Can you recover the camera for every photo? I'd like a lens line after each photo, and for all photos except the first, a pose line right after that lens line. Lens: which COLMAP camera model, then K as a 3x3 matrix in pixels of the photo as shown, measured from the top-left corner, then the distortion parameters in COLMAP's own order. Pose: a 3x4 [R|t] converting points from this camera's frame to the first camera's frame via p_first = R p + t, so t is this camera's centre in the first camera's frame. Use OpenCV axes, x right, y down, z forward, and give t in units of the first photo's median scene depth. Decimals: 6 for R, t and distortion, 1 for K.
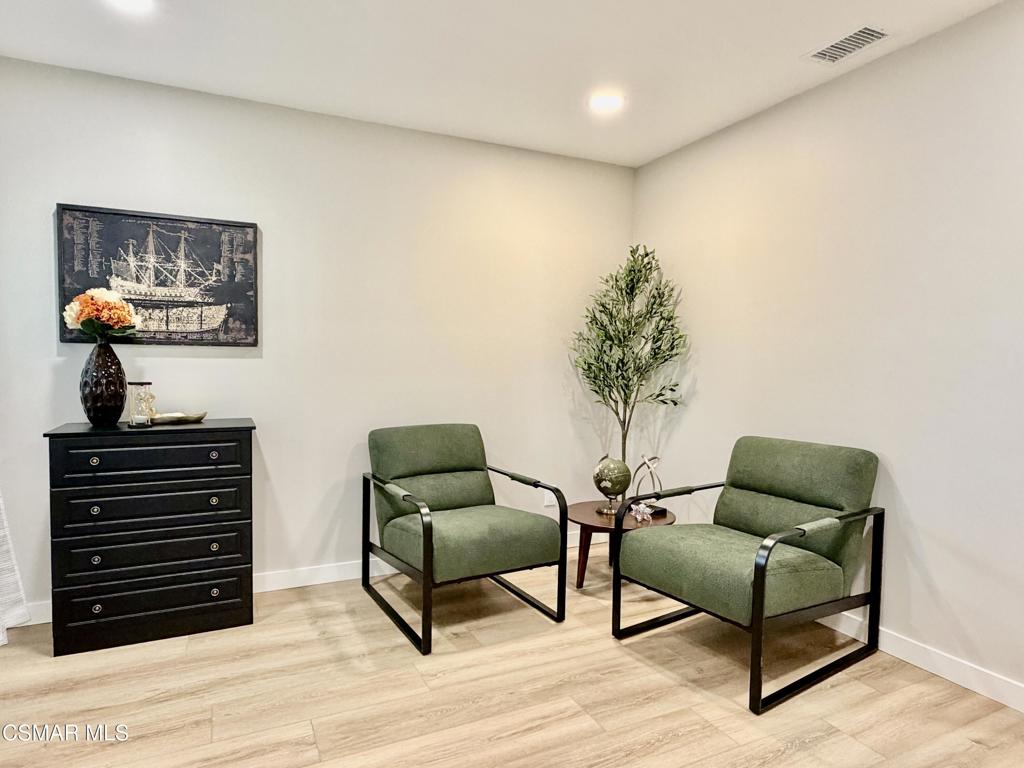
lens RADIAL K [[603.2, 0, 511.0], [0, 603.2, 384.5], [0, 0, 1]] dist [0.000215, 0.003272]
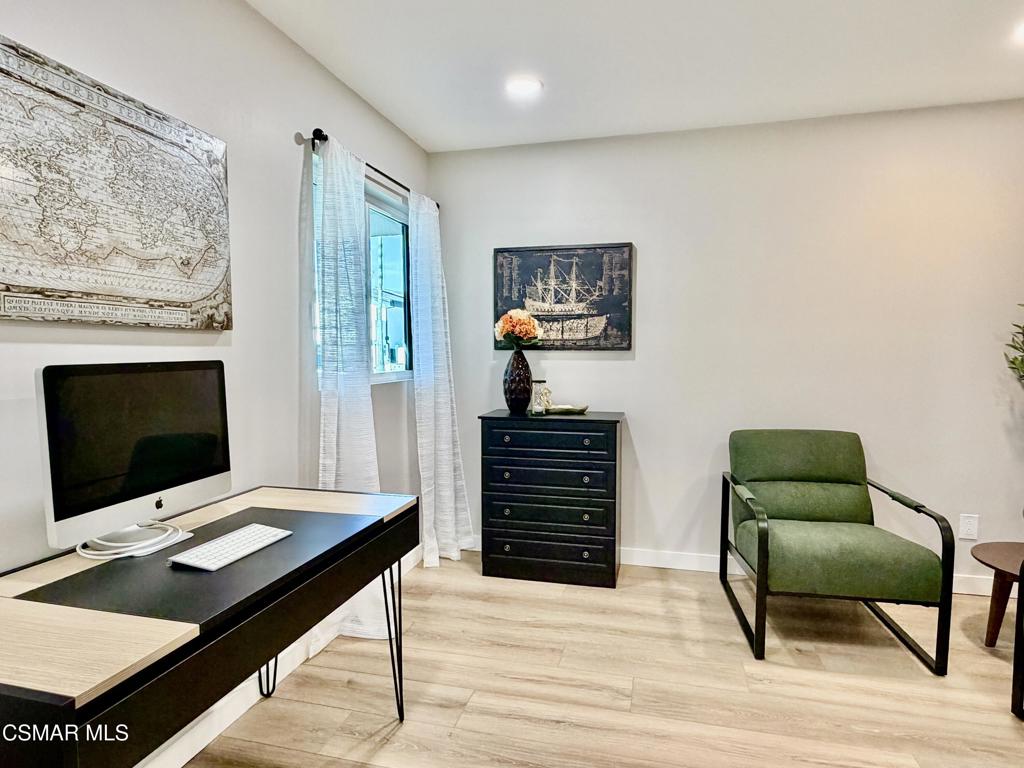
lens RADIAL K [[603.2, 0, 514.9], [0, 603.2, 387.4], [0, 0, 1]] dist [0.000215, 0.003272]
pose [[0.773457, 0.029796, -0.633148, 0.154611], [-0.018428, 0.999529, 0.024527, -0.019004], [0.633581, -0.007303, 0.773642, -0.027255]]
